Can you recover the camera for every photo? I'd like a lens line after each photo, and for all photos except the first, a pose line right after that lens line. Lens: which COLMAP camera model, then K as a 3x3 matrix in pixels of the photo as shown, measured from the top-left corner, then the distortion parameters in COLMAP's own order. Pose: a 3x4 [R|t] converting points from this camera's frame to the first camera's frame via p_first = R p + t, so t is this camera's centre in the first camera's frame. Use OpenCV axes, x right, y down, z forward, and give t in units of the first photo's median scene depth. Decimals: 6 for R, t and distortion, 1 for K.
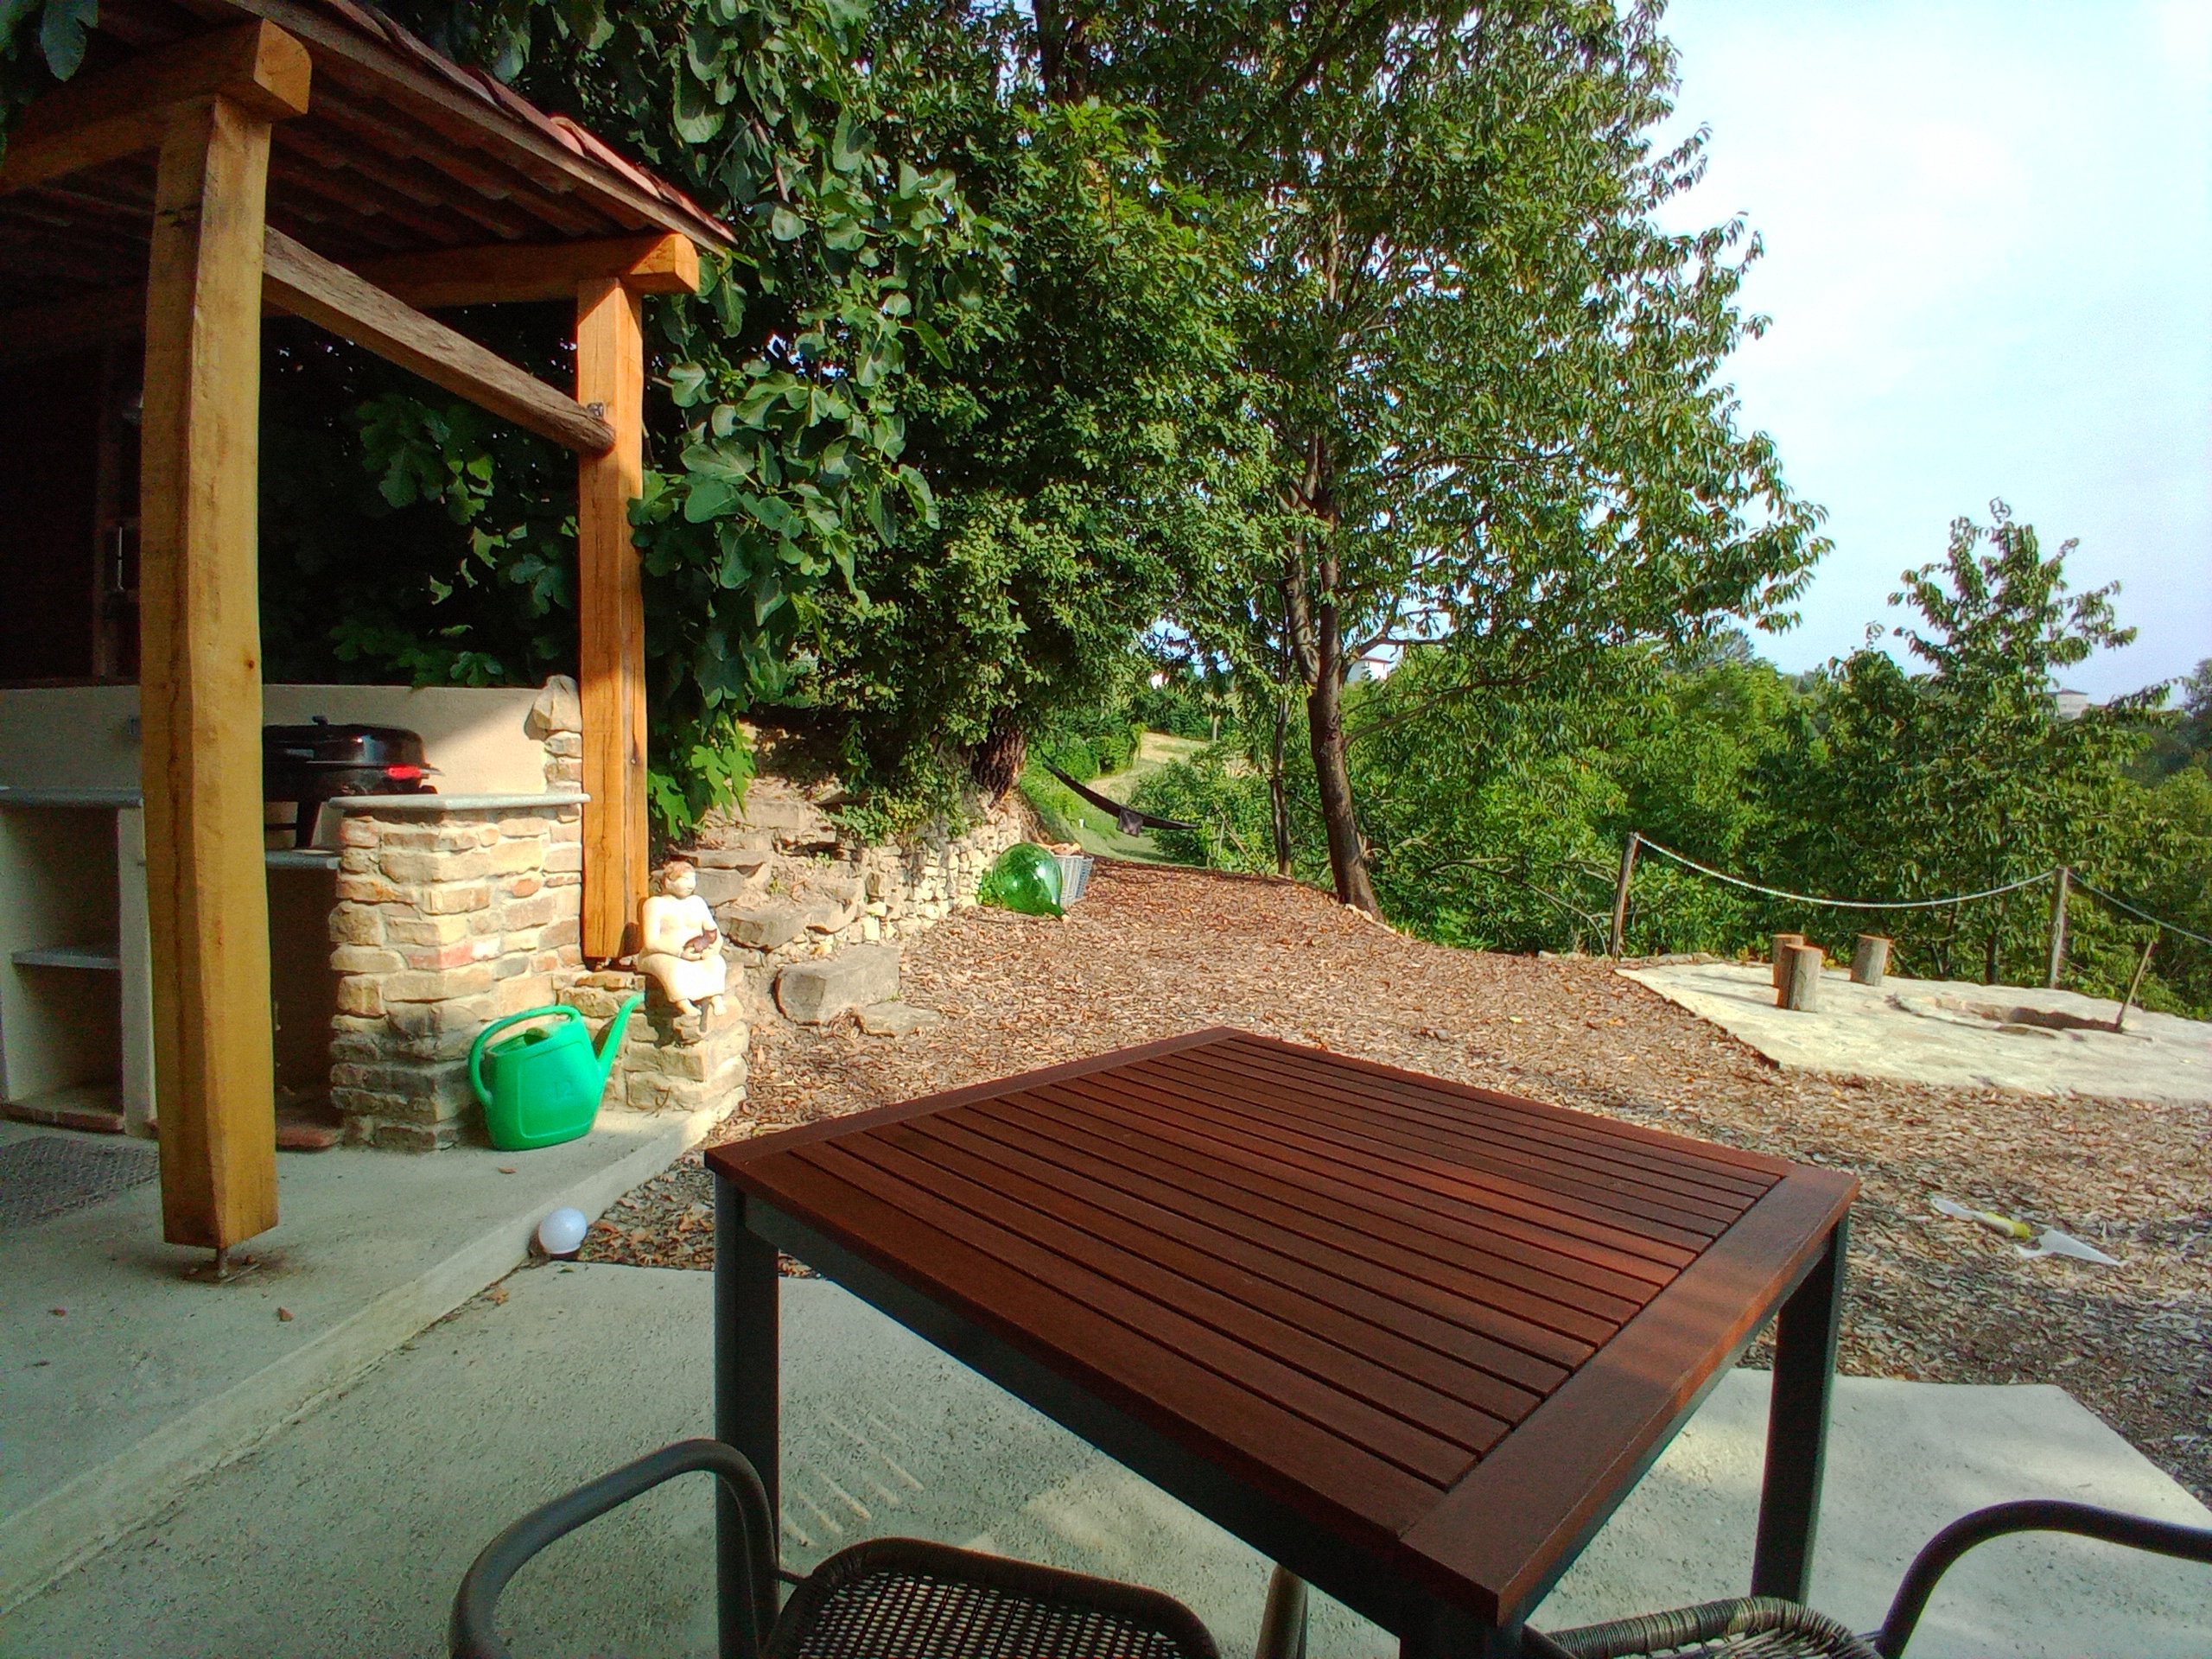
lens RADIAL K [[1102.6, 0, 1116.3], [0, 1102.6, 833.2], [0, 0, 1]] dist [0.064588, -0.073995]
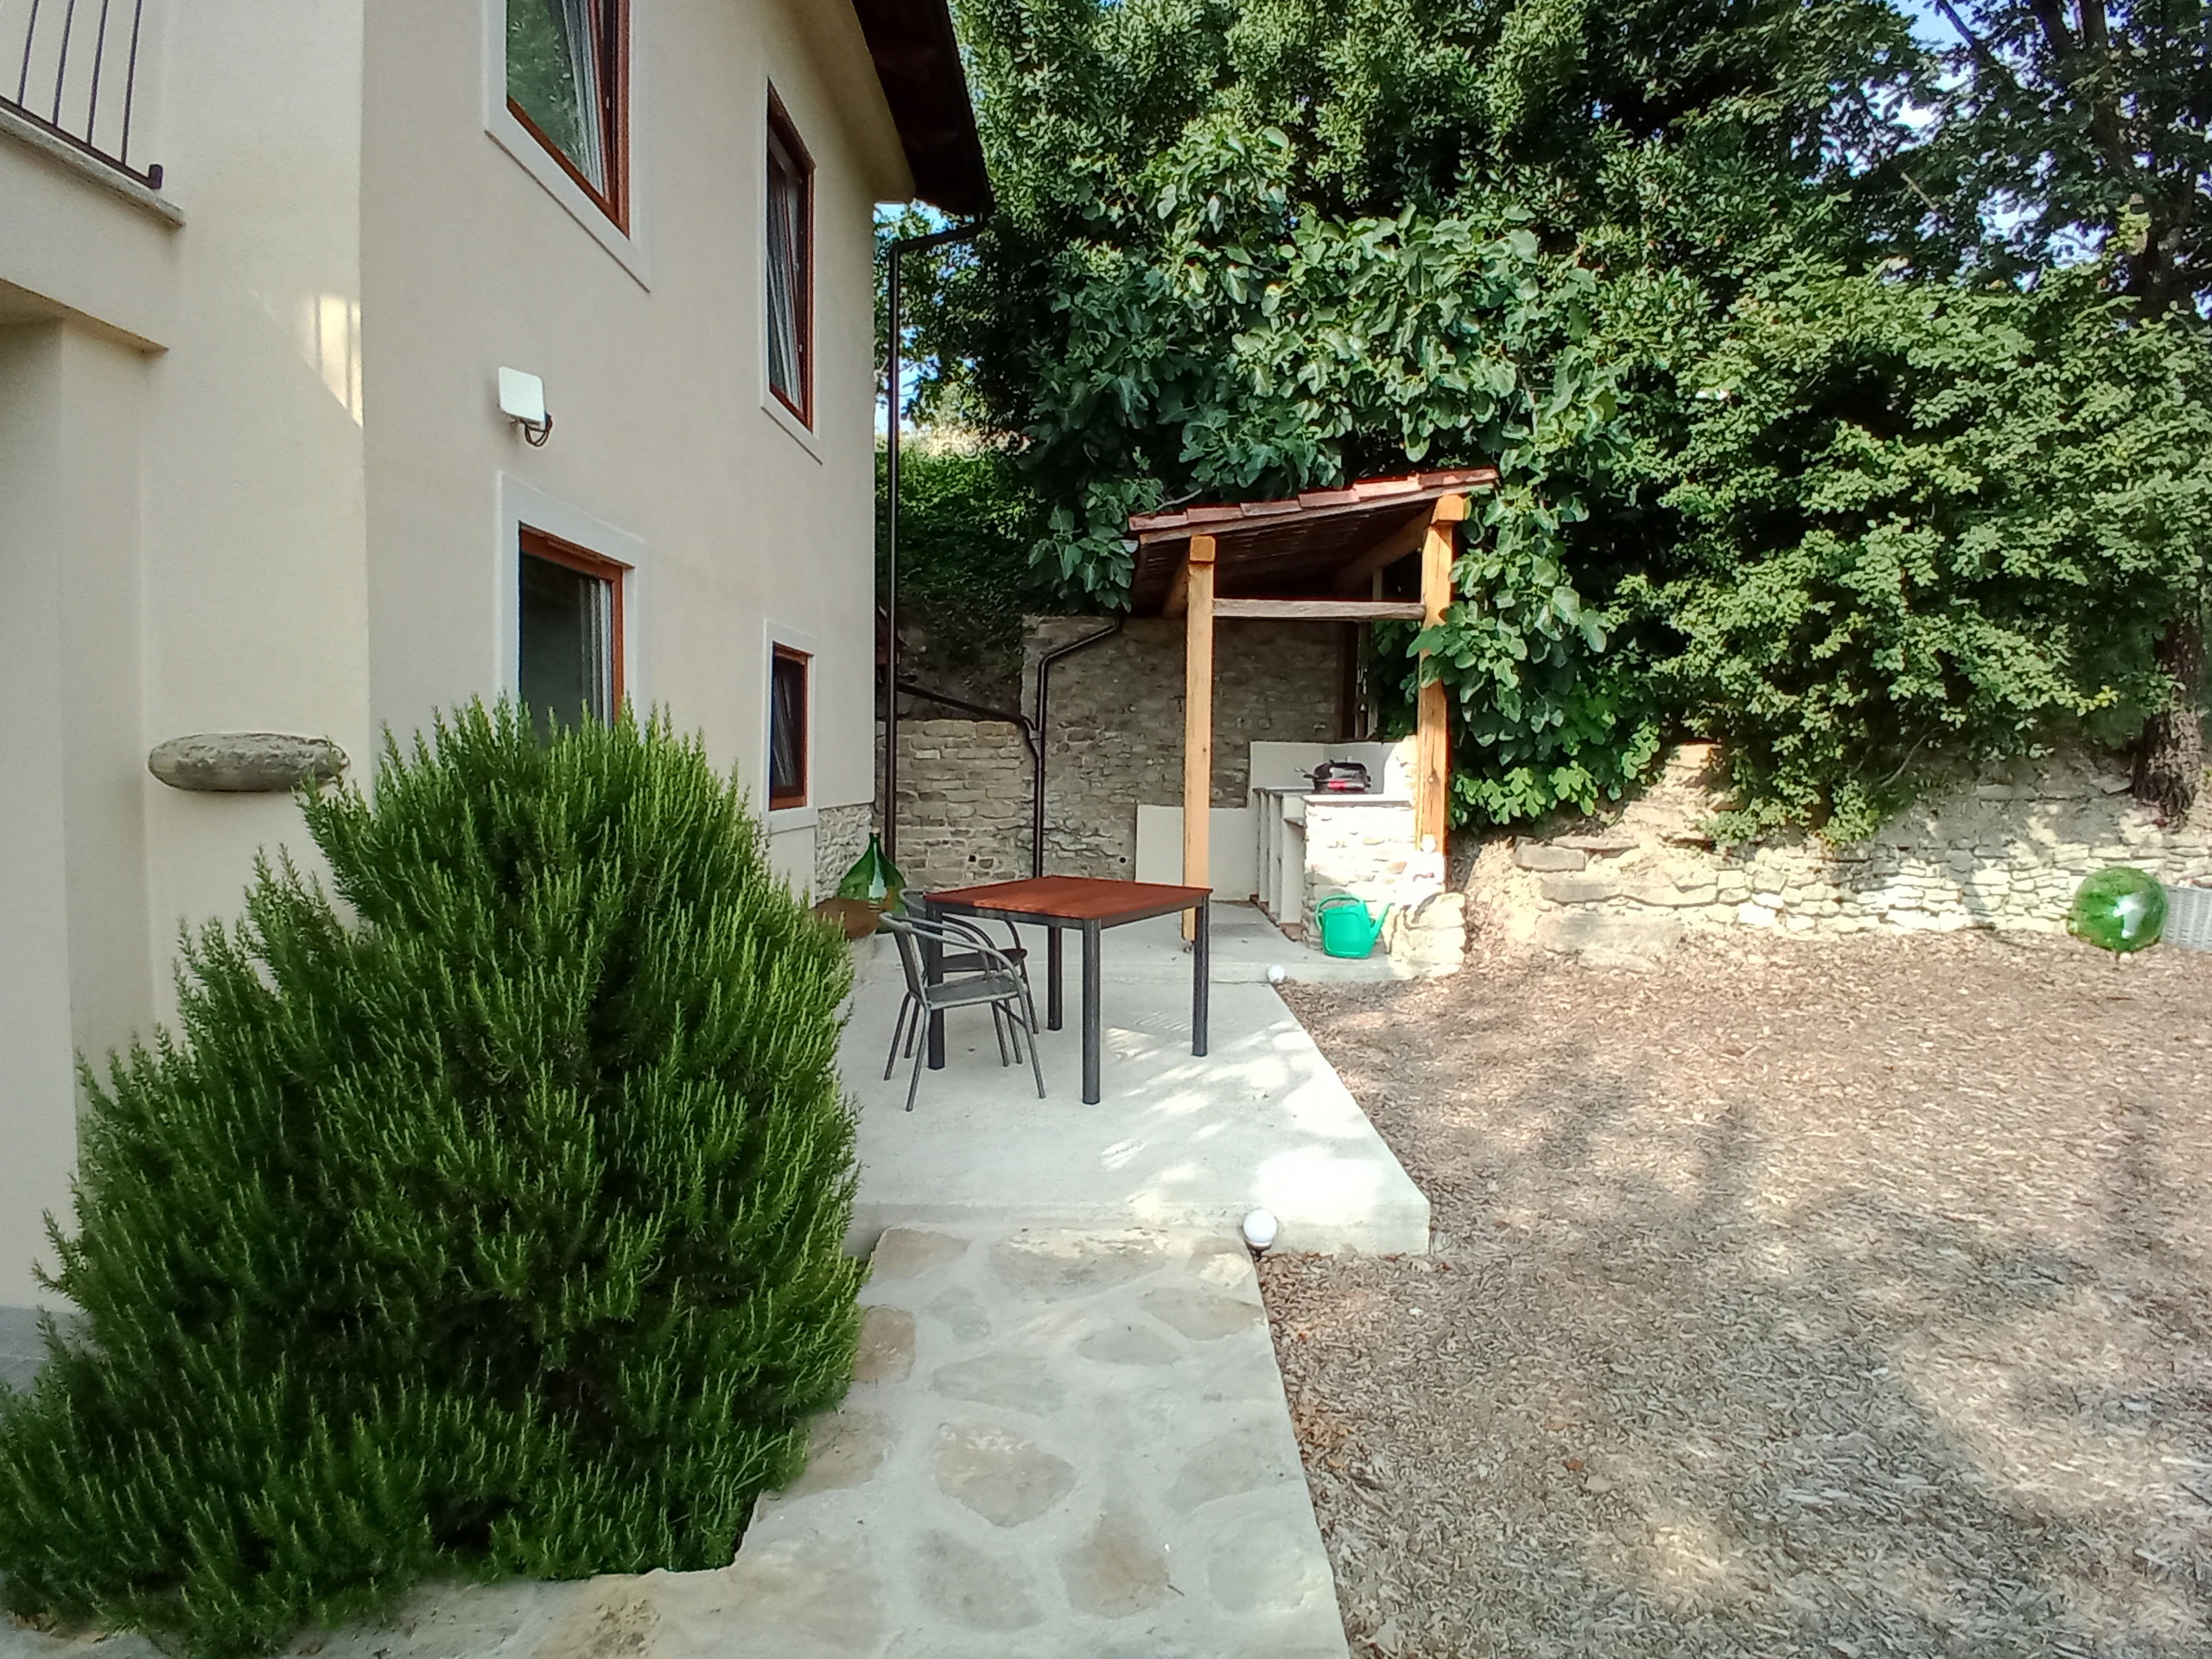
lens RADIAL K [[1223.3, 0, 1117.6], [0, 1223.3, 827.8], [0, 0, 1]] dist [0.047162, -0.062829]
pose [[0.161313, 0.048763, -0.985698, 1.547980], [-0.056663, 0.997589, 0.040078, -0.035350], [0.985275, 0.049387, 0.163687, 0.146630]]
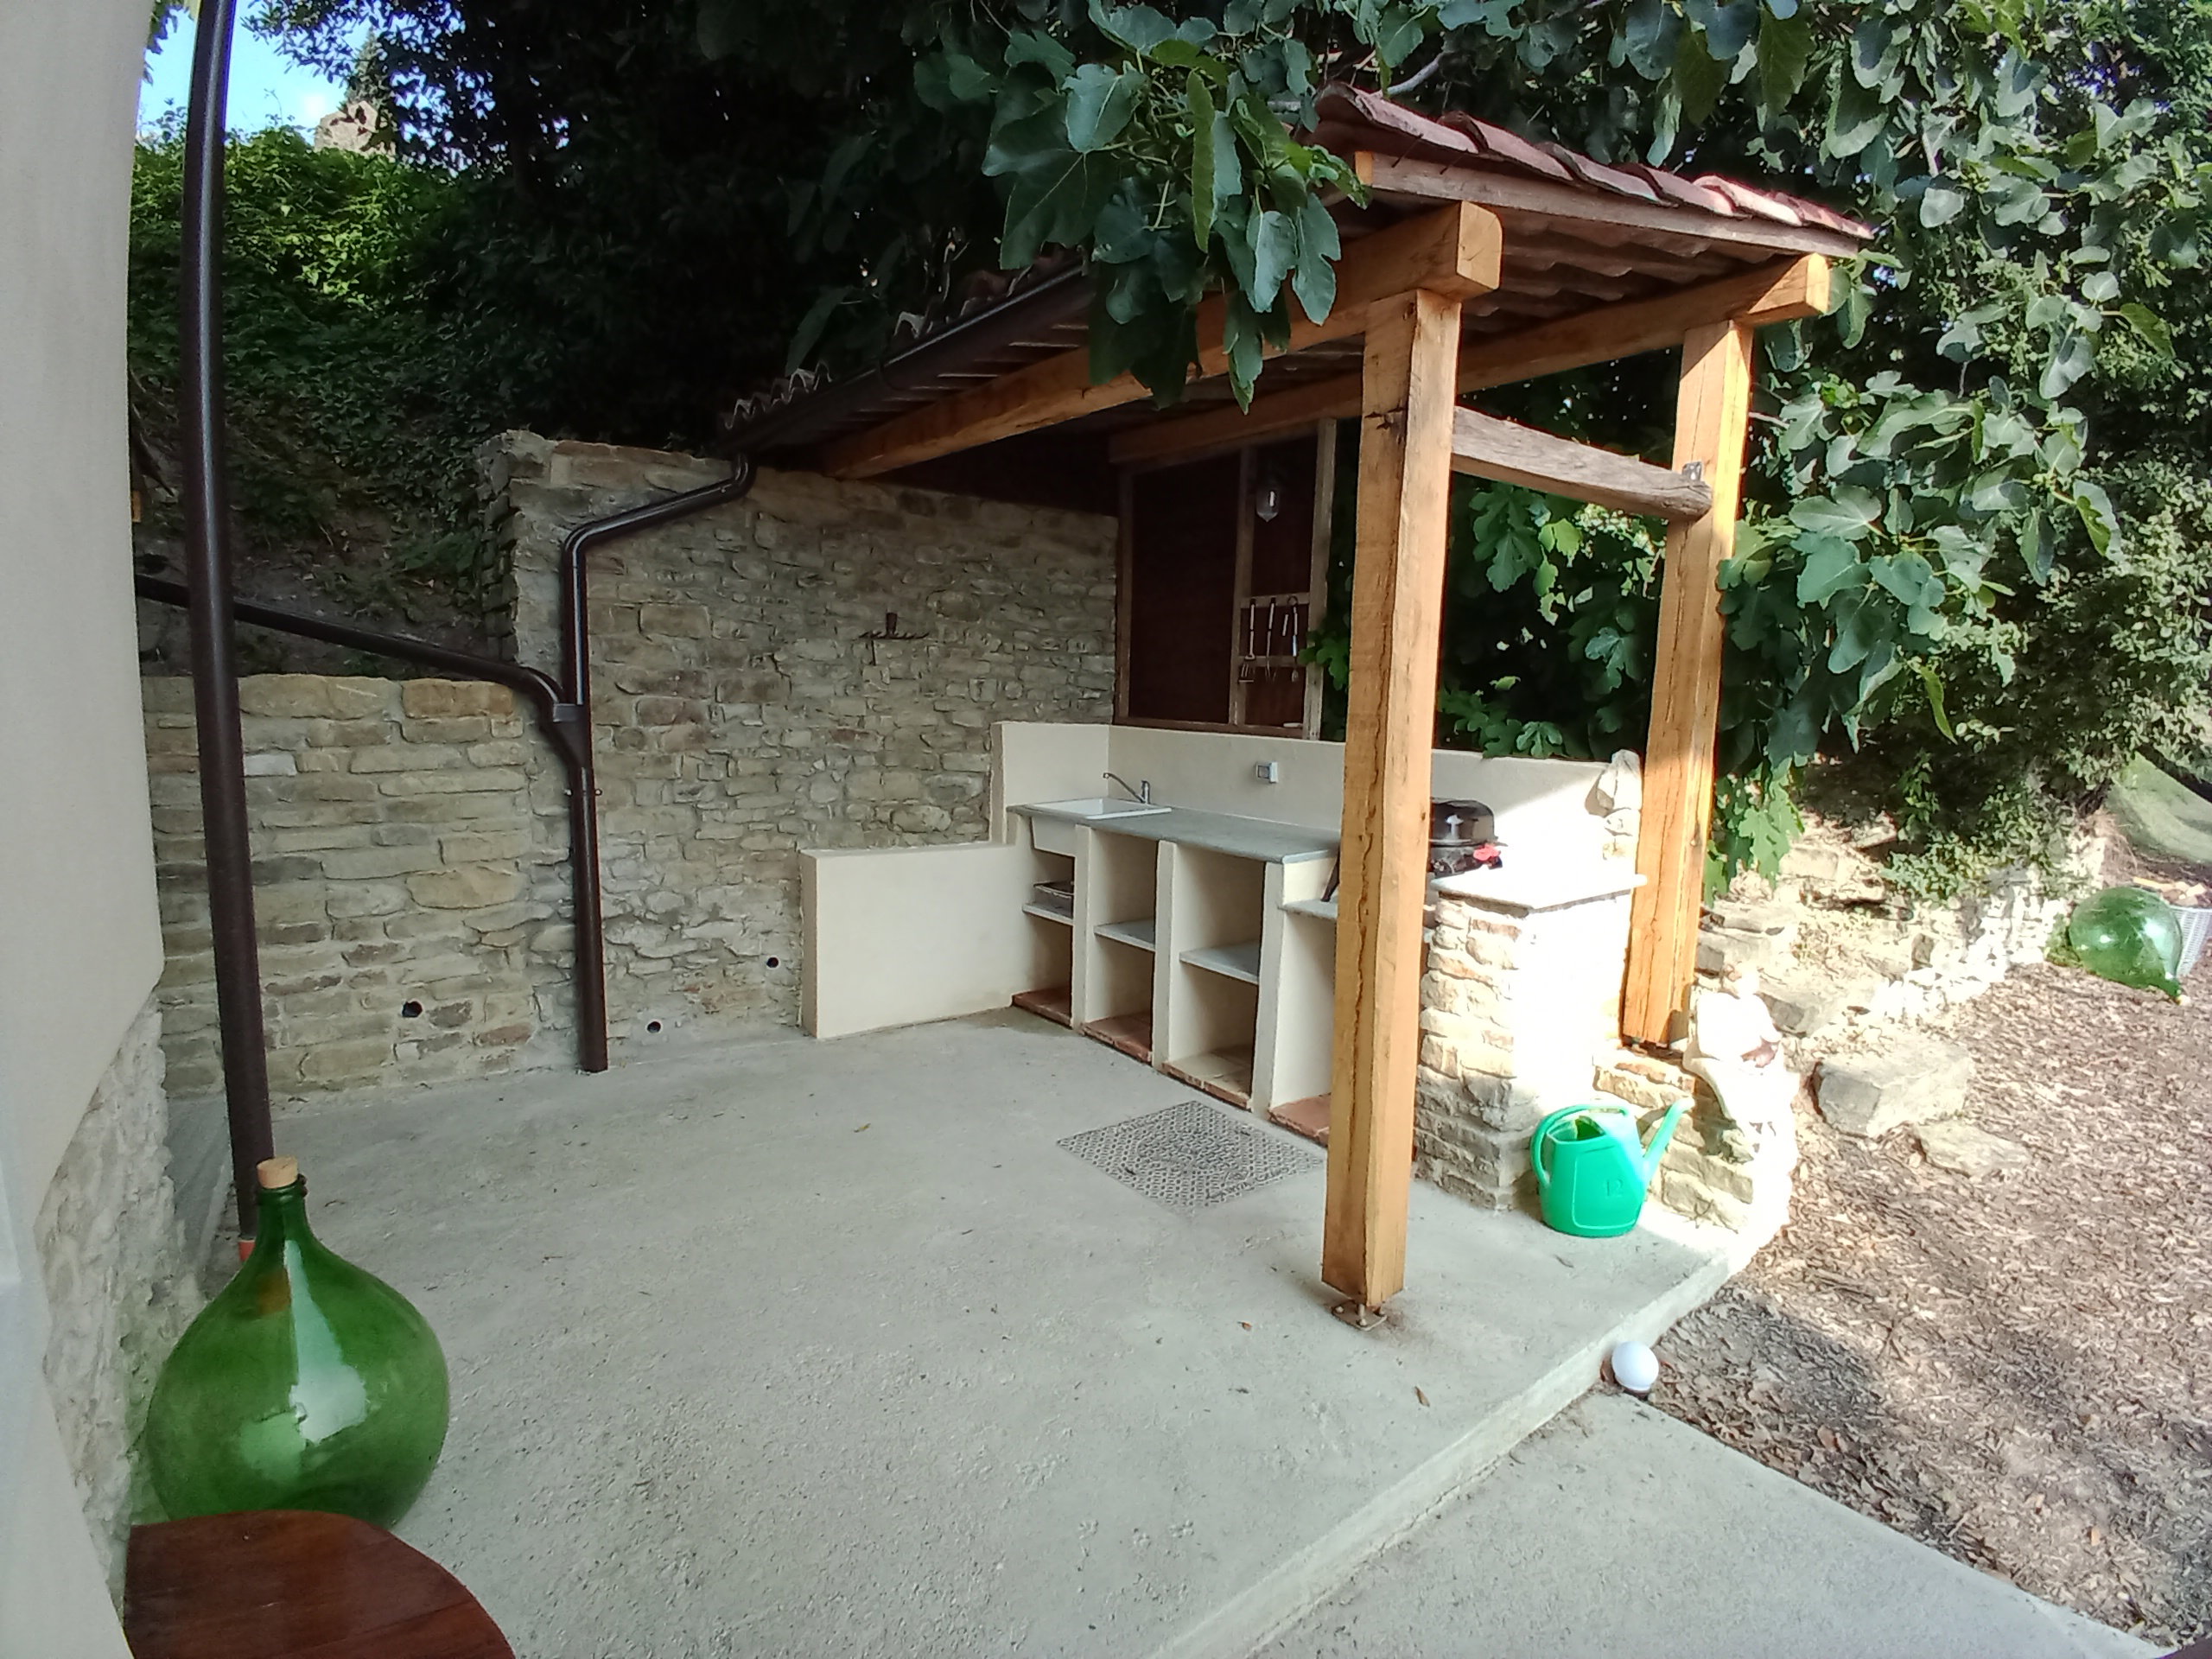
lens RADIAL K [[1102.6, 0, 1116.3], [0, 1102.6, 833.2], [0, 0, 1]] dist [0.064588, -0.073995]
pose [[0.716622, 0.097366, -0.690632, -0.133069], [-0.047703, 0.994731, 0.090741, -0.135947], [0.695828, -0.032082, 0.717491, -0.019690]]
